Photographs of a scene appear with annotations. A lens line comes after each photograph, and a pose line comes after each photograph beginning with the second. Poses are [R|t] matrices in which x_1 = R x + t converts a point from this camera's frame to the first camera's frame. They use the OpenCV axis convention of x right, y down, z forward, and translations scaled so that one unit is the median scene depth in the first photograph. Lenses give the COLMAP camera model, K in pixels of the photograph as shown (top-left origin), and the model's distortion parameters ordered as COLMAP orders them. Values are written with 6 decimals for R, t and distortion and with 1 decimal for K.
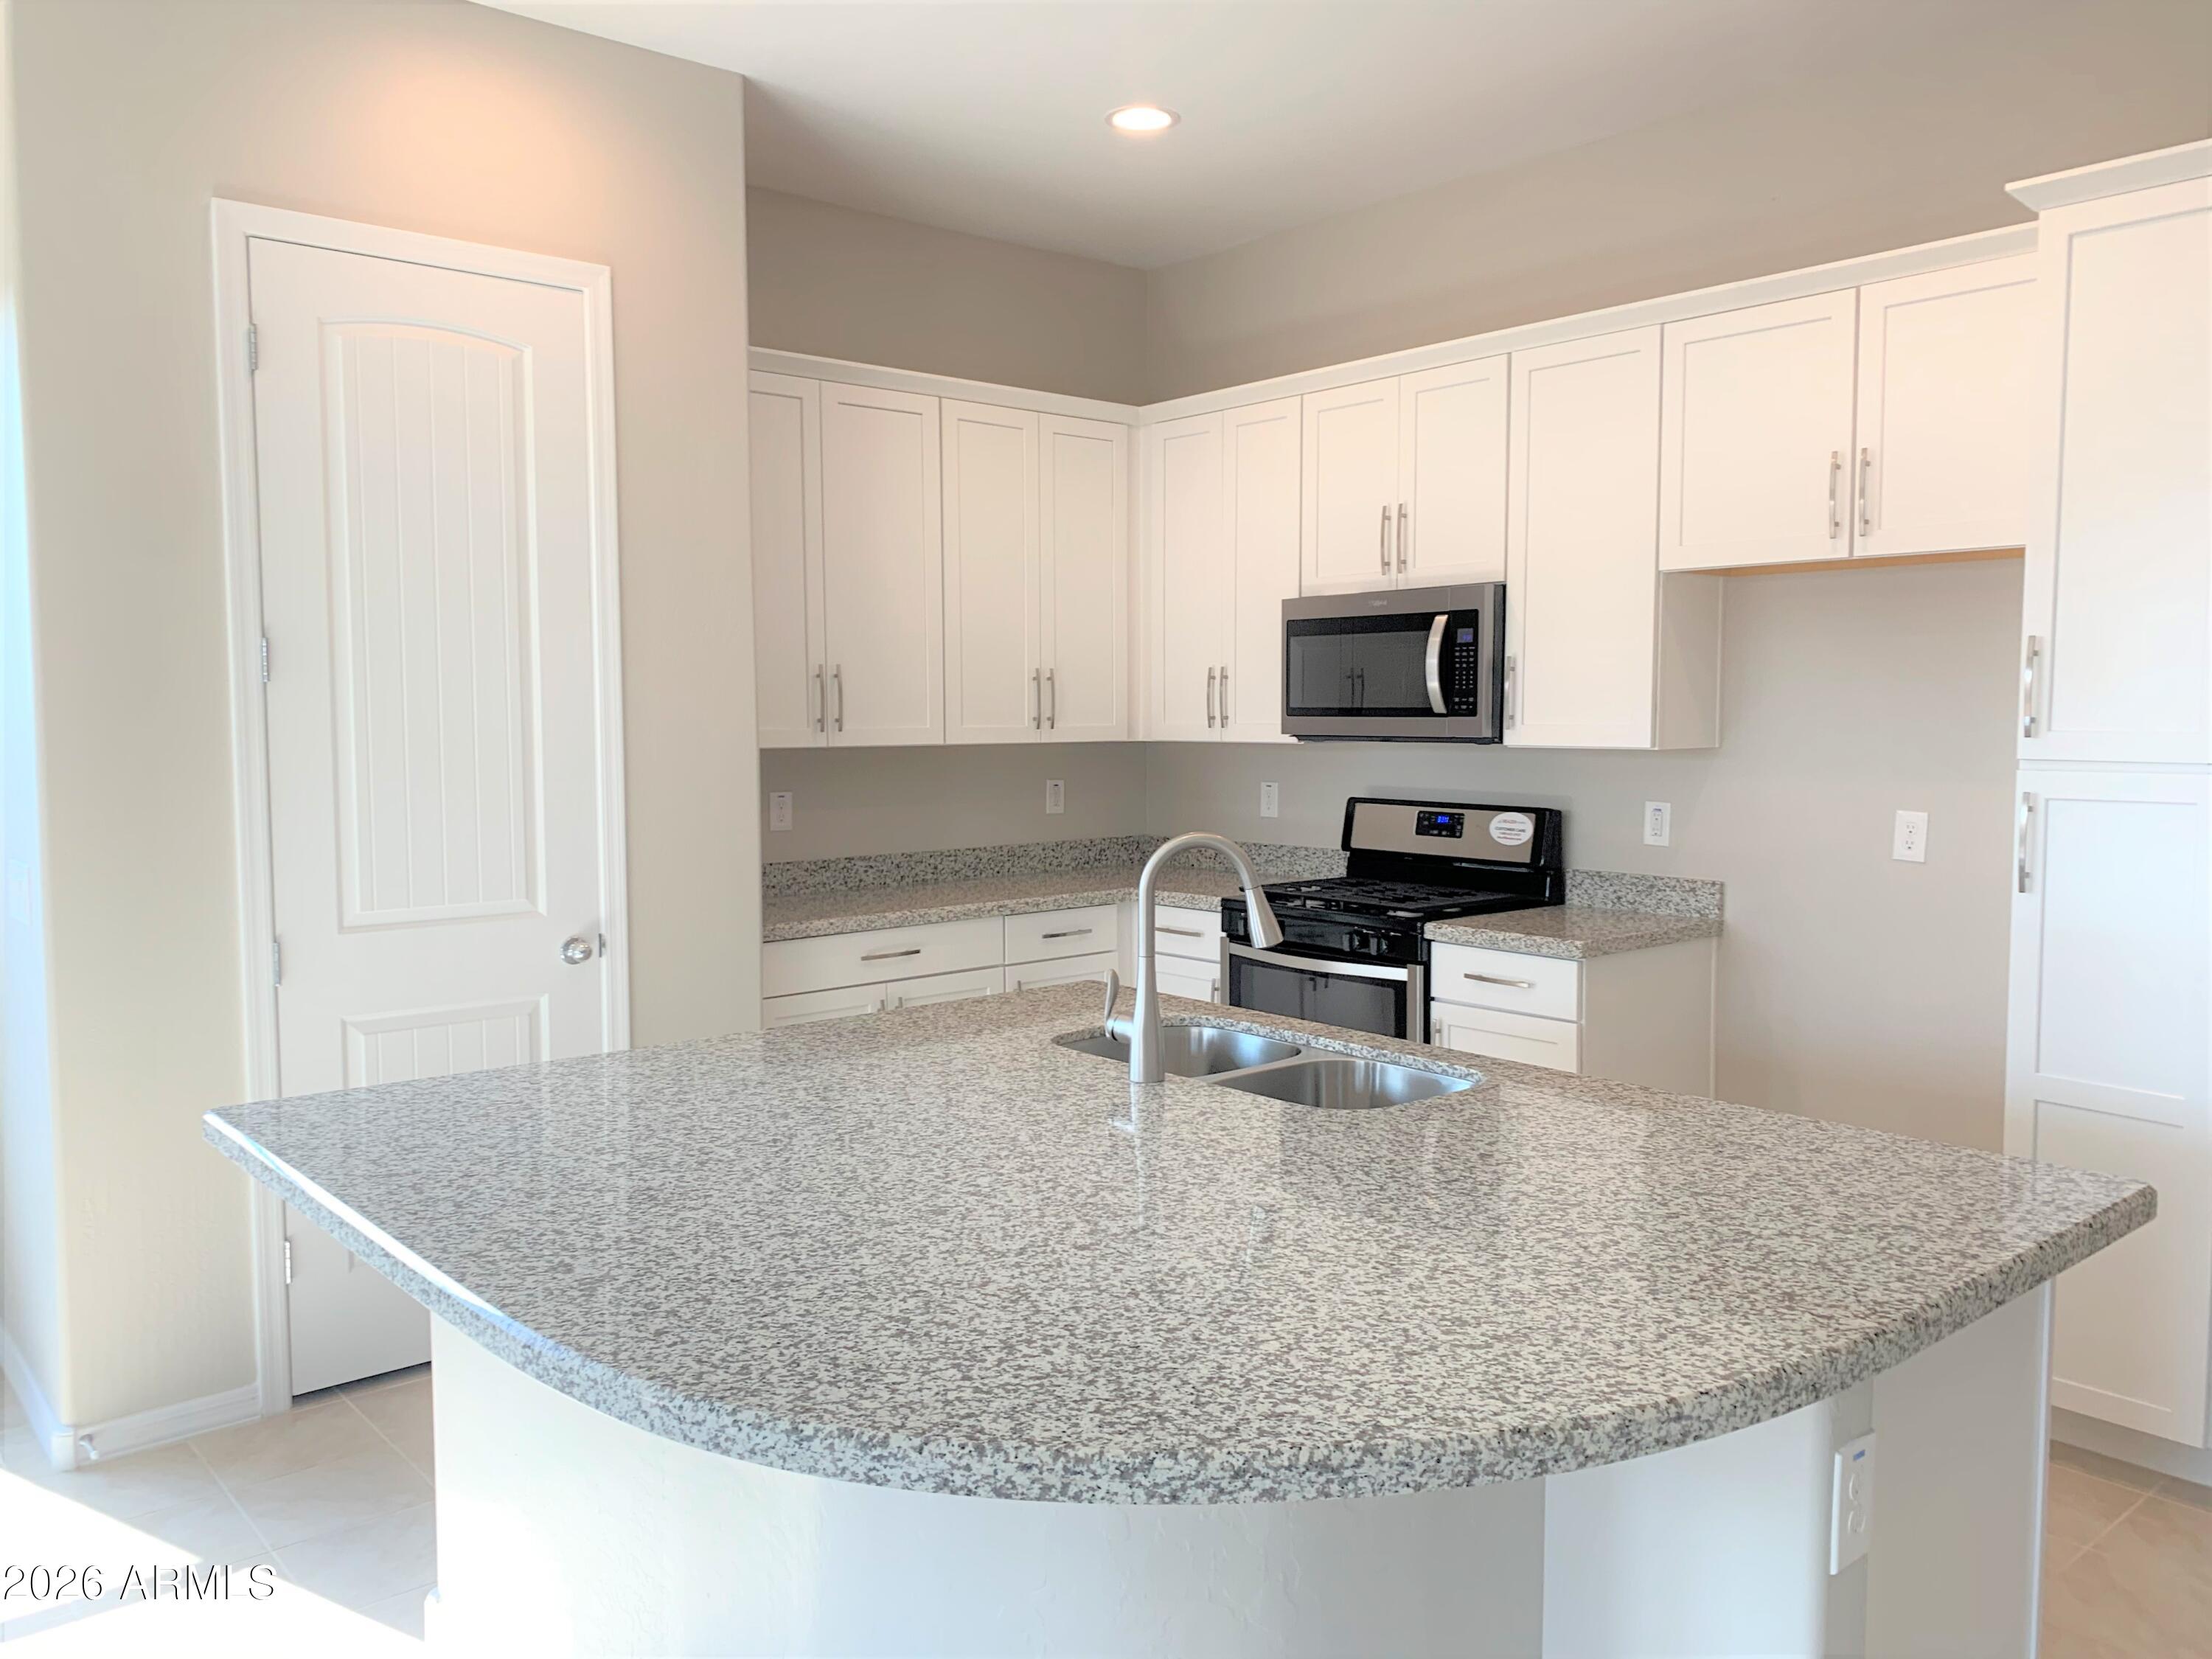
lens RADIAL K [[1668.9, 0, 1106.0], [0, 1668.9, 829.5], [0, 0, 1]] dist [0.008100, -0.079777]
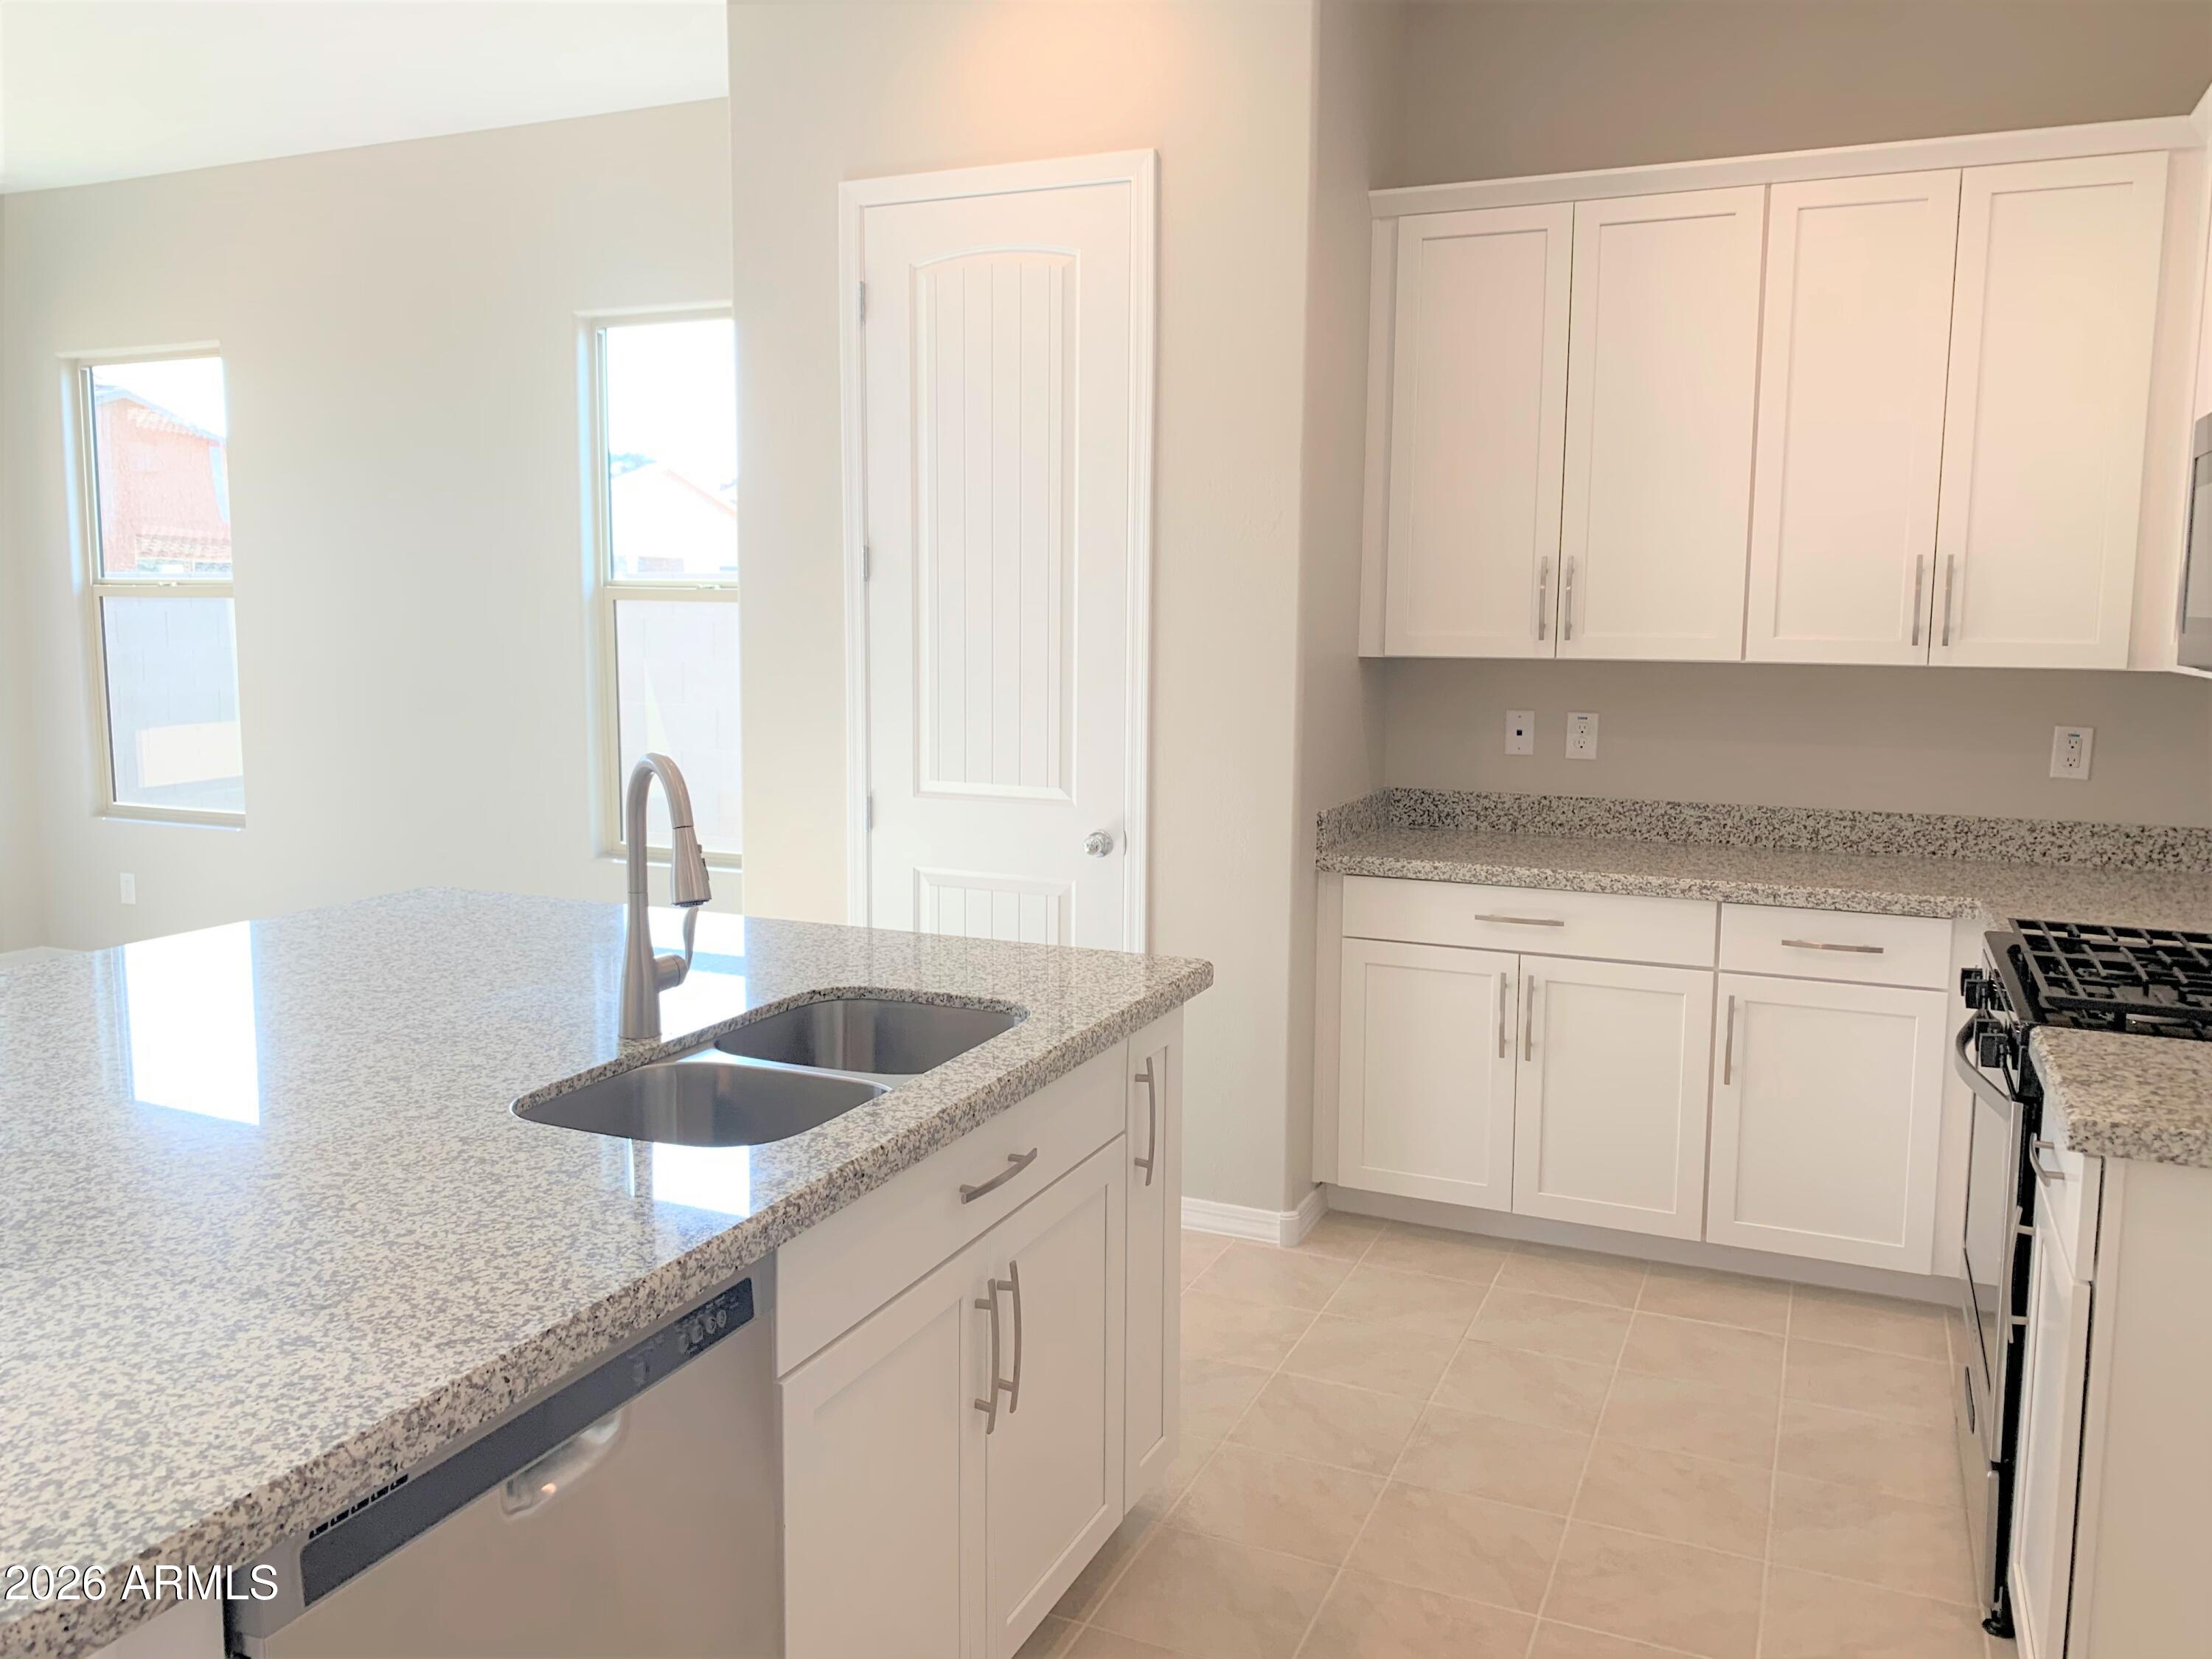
lens RADIAL K [[1692.9, 0, 1104.1], [0, 1692.9, 784.3], [0, 0, 1]] dist [0.003660, -0.000096]
pose [[0.420787, 0.100862, -0.901535, 0.509796], [-0.076734, 0.994195, 0.075413, -0.035358], [0.903908, 0.037446, 0.426084, 0.471883]]
